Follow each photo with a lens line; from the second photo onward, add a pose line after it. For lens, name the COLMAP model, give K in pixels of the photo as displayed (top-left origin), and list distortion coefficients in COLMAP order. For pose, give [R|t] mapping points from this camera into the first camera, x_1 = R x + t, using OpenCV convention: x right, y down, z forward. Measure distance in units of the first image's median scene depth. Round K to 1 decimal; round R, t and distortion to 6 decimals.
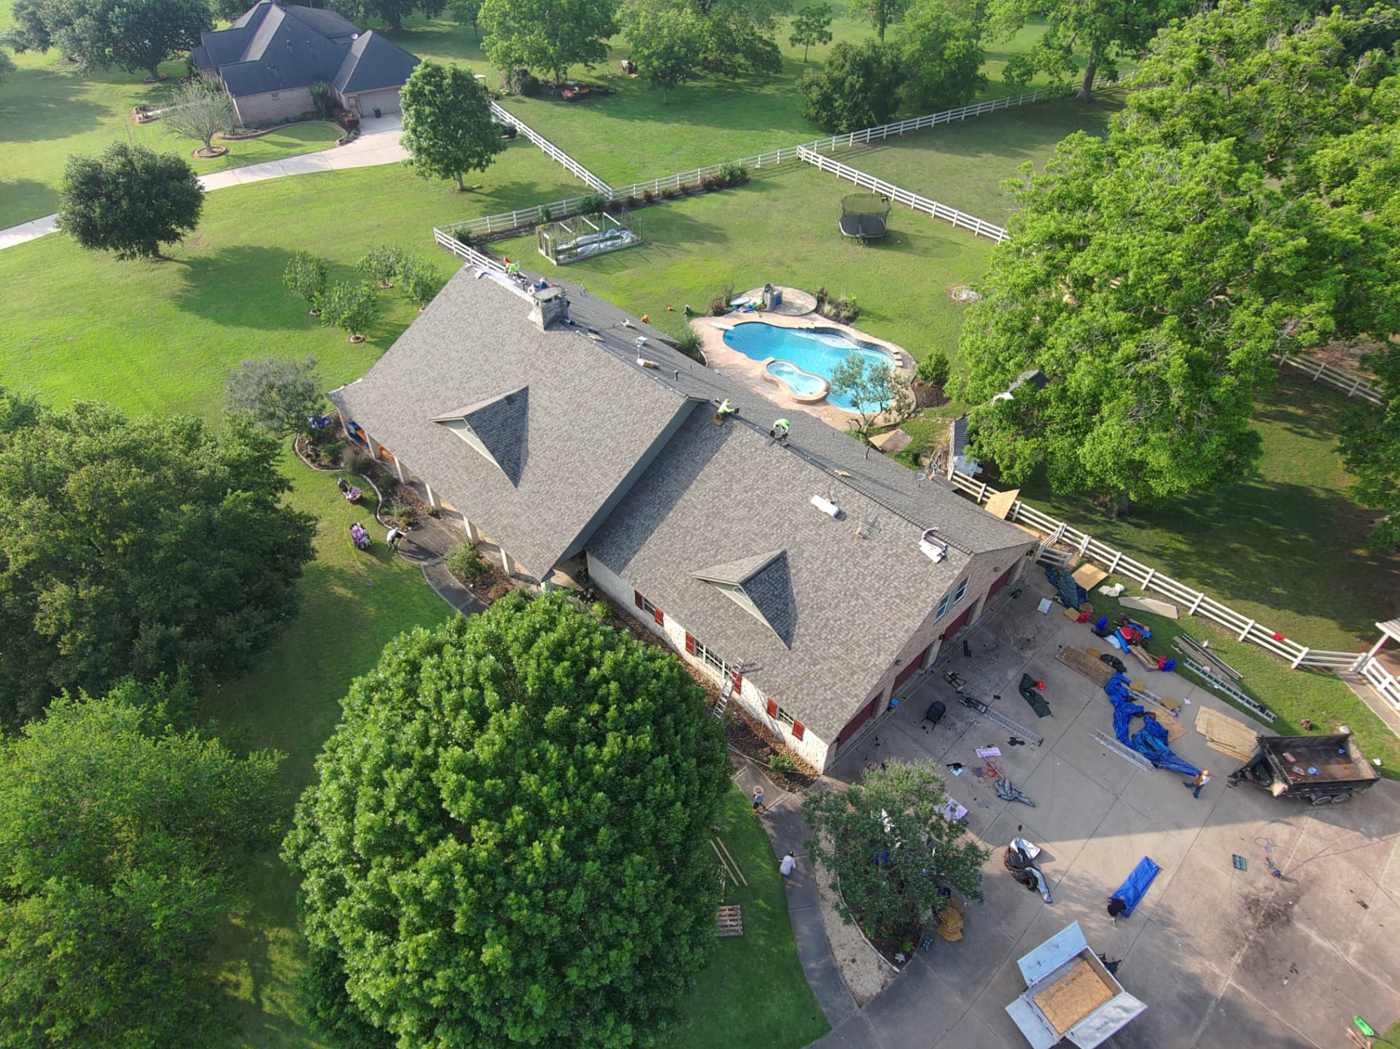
lens RADIAL K [[837.2, 0, 700.0], [0, 837.2, 524.5], [0, 0, 1]] dist [0.055975, -0.079674]
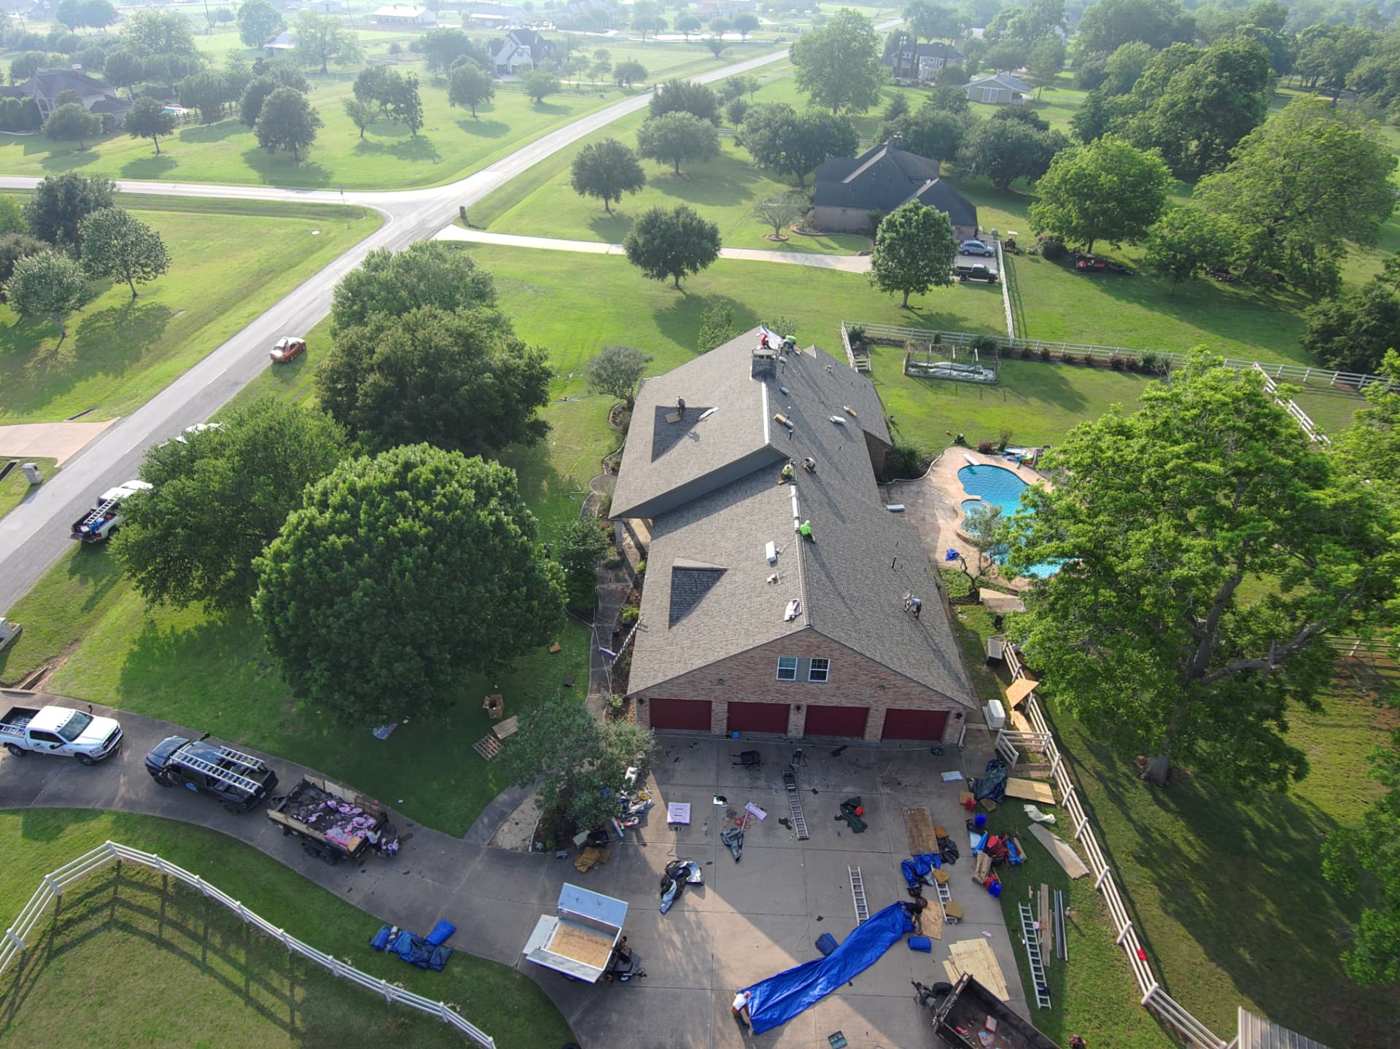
lens RADIAL K [[842.0, 0, 700.0], [0, 842.0, 524.5], [0, 0, 1]] dist [0.061331, -0.078740]
pose [[0.674400, 0.408449, -0.615105, 0.471920], [-0.504409, 0.863229, 0.020178, -0.016781], [0.539218, 0.296656, 0.788187, 0.006169]]
